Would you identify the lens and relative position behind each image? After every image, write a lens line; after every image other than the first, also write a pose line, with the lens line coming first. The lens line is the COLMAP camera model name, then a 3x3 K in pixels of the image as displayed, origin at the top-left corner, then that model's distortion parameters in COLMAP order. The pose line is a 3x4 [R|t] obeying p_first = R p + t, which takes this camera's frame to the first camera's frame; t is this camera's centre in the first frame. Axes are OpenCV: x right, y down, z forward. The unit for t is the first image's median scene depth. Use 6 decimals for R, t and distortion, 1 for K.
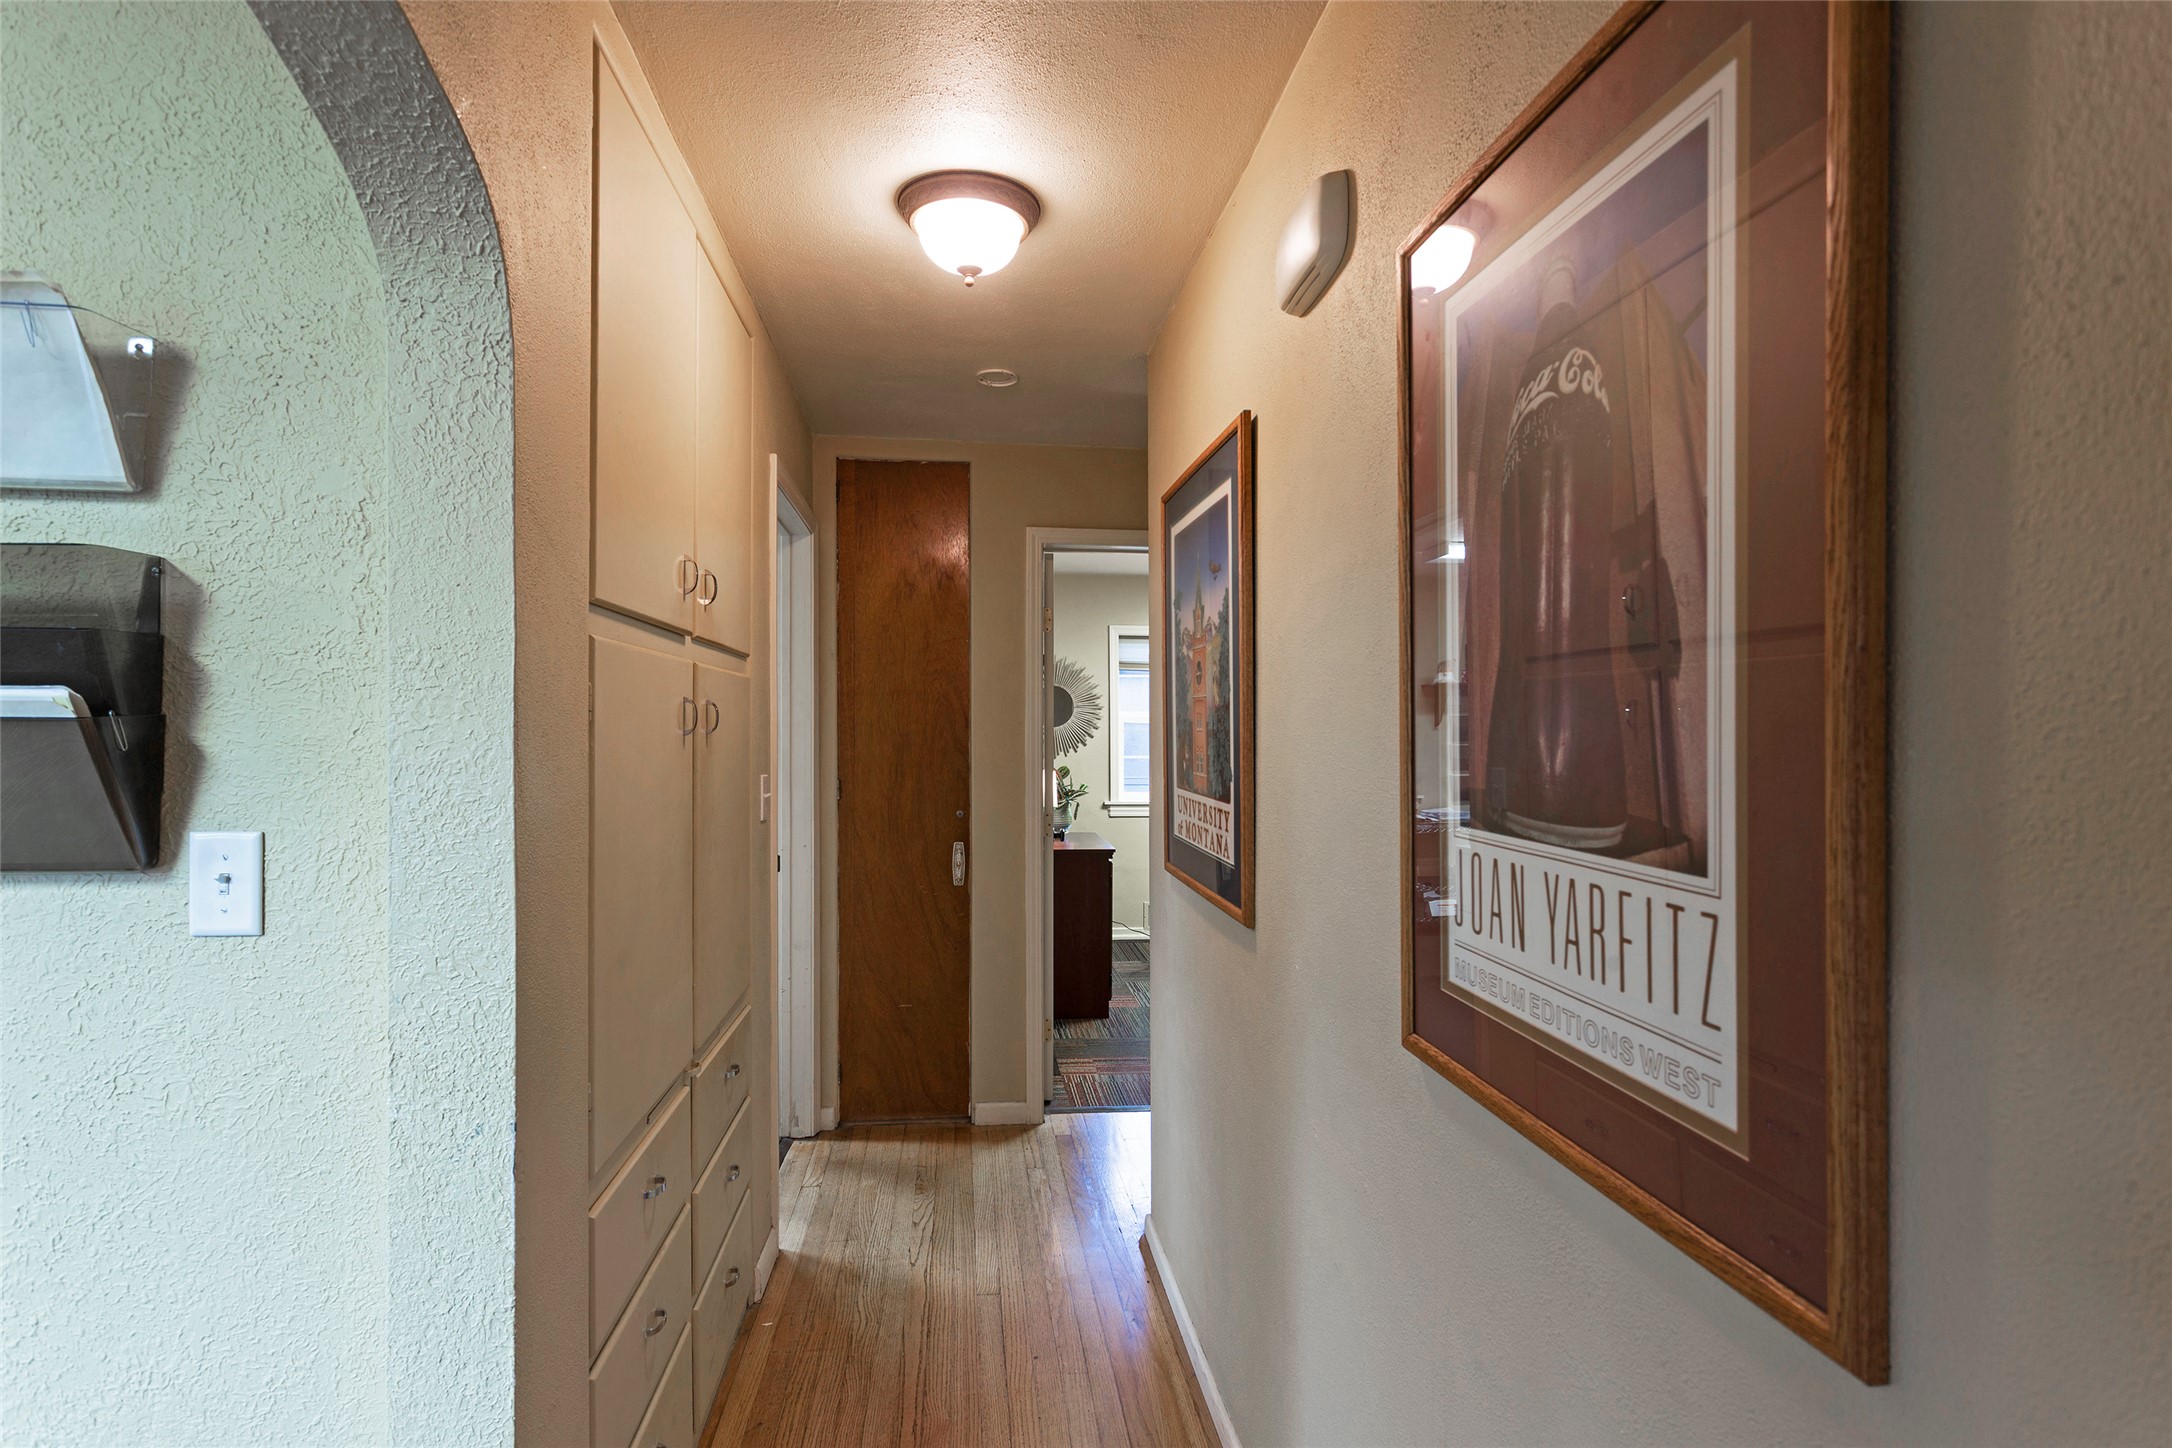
lens RADIAL K [[1080.5, 0, 1086.0], [0, 1080.5, 724.0], [0, 0, 1]] dist [0.001567, 0.000195]
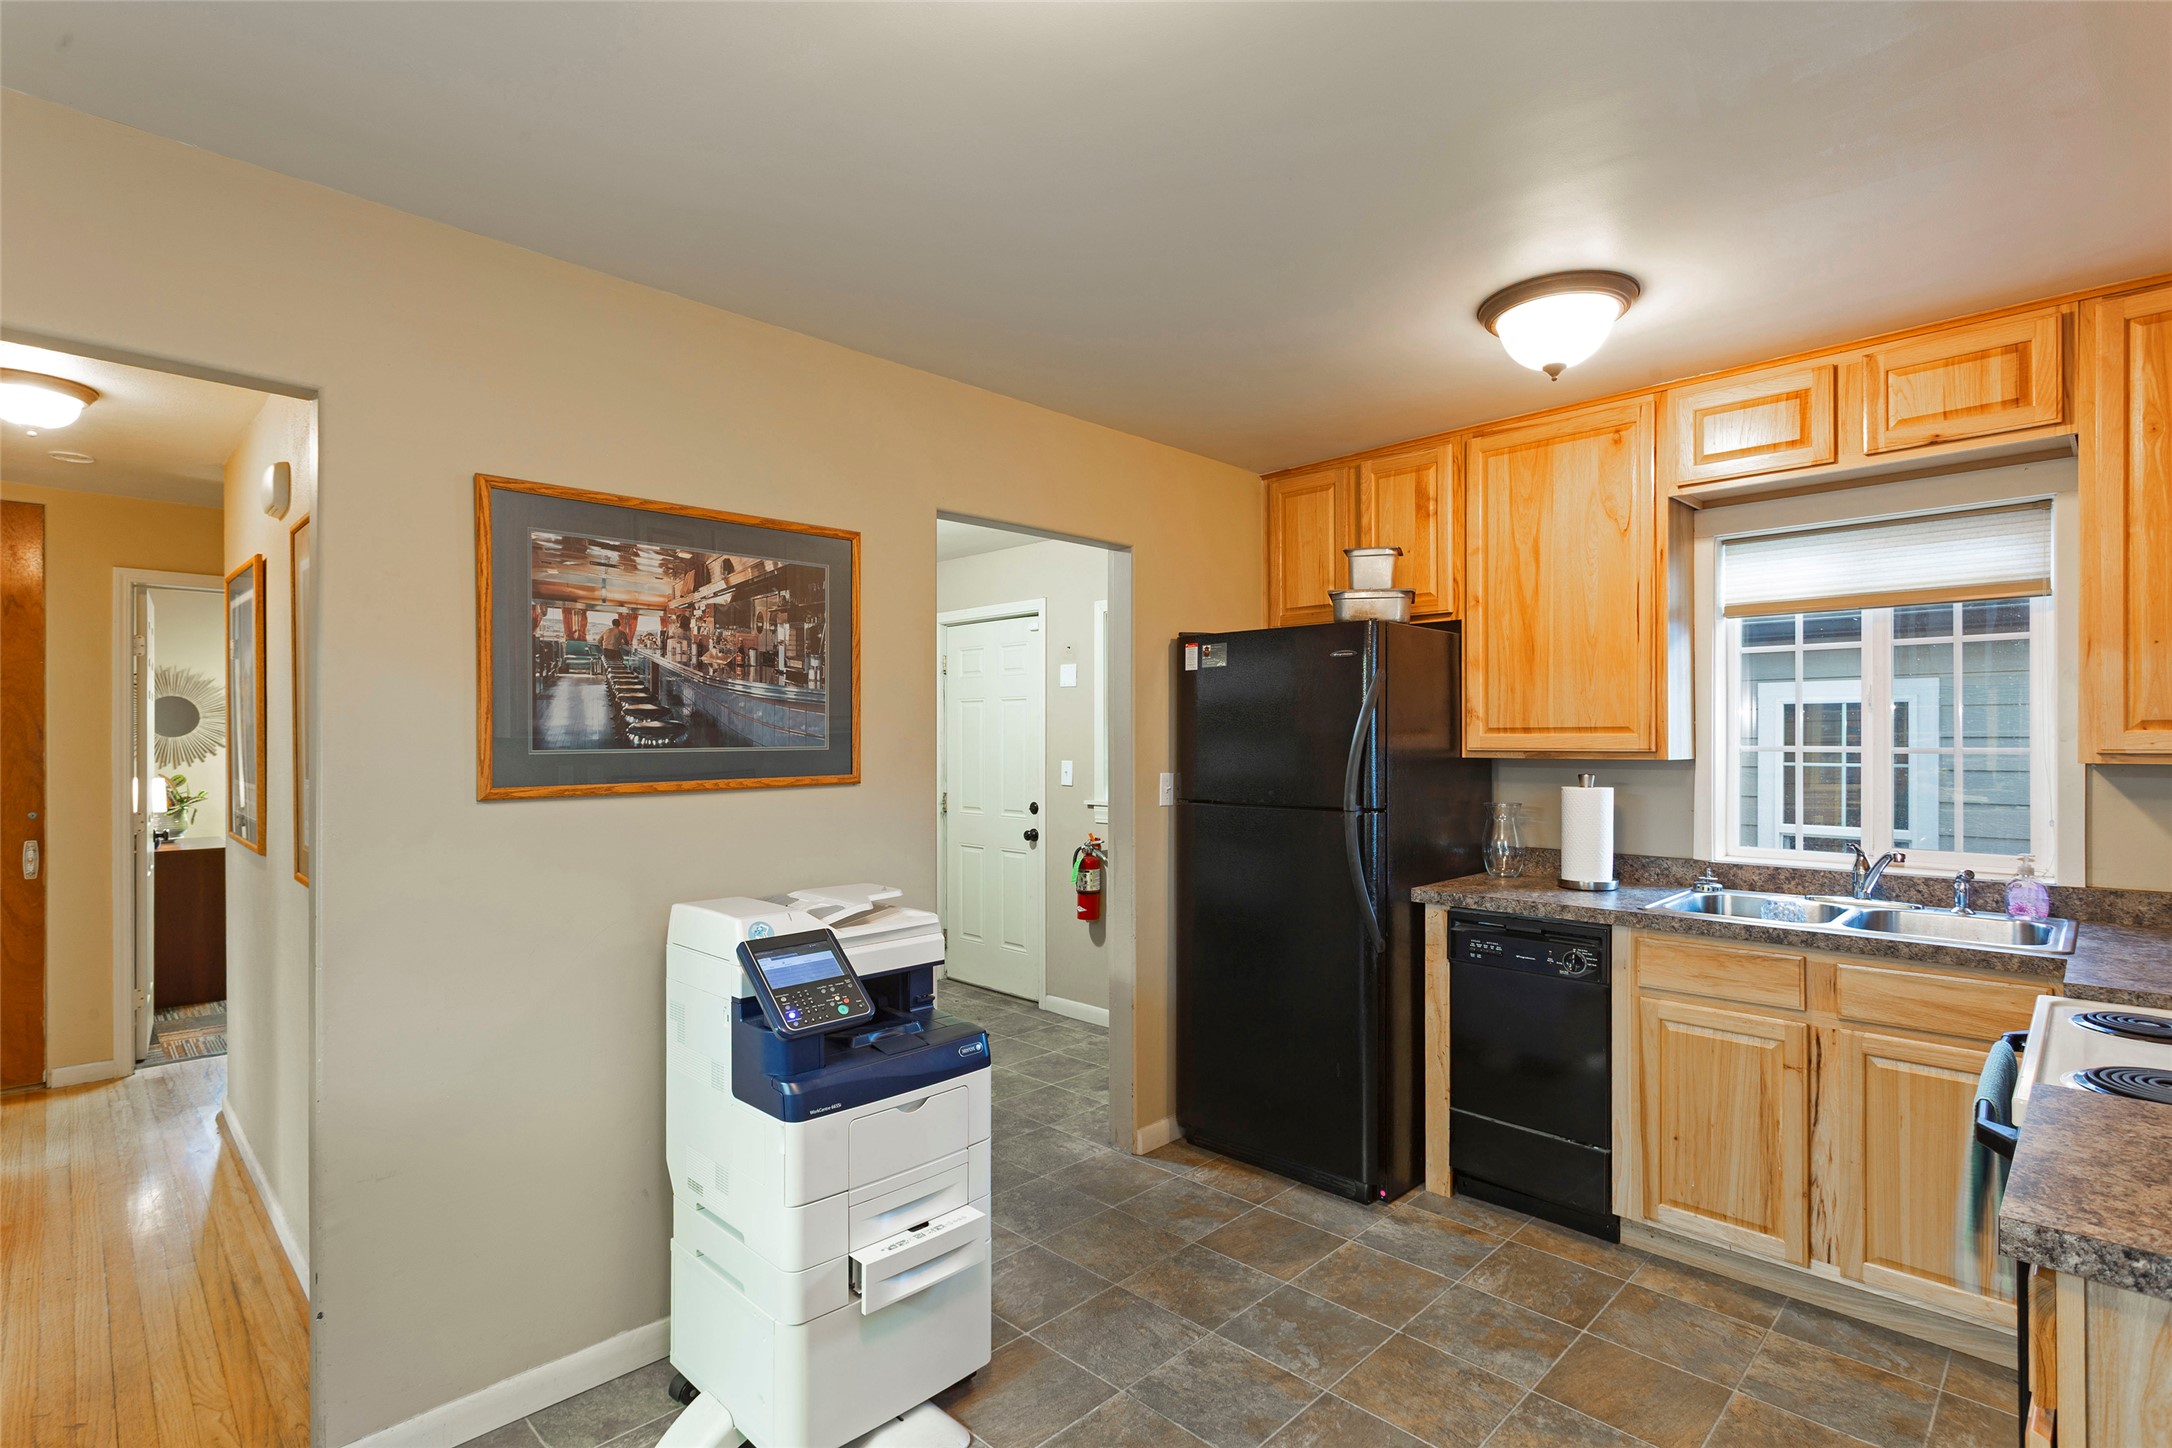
lens RADIAL K [[1025.4, 0, 1075.4], [0, 1025.4, 733.0], [0, 0, 1]] dist [0.001709, 0.000196]
pose [[0.785757, -0.000099, 0.618536, 0.075213], [-0.000127, 1.000000, 0.000321, -0.003114], [-0.618536, -0.000331, 0.785757, -0.513476]]
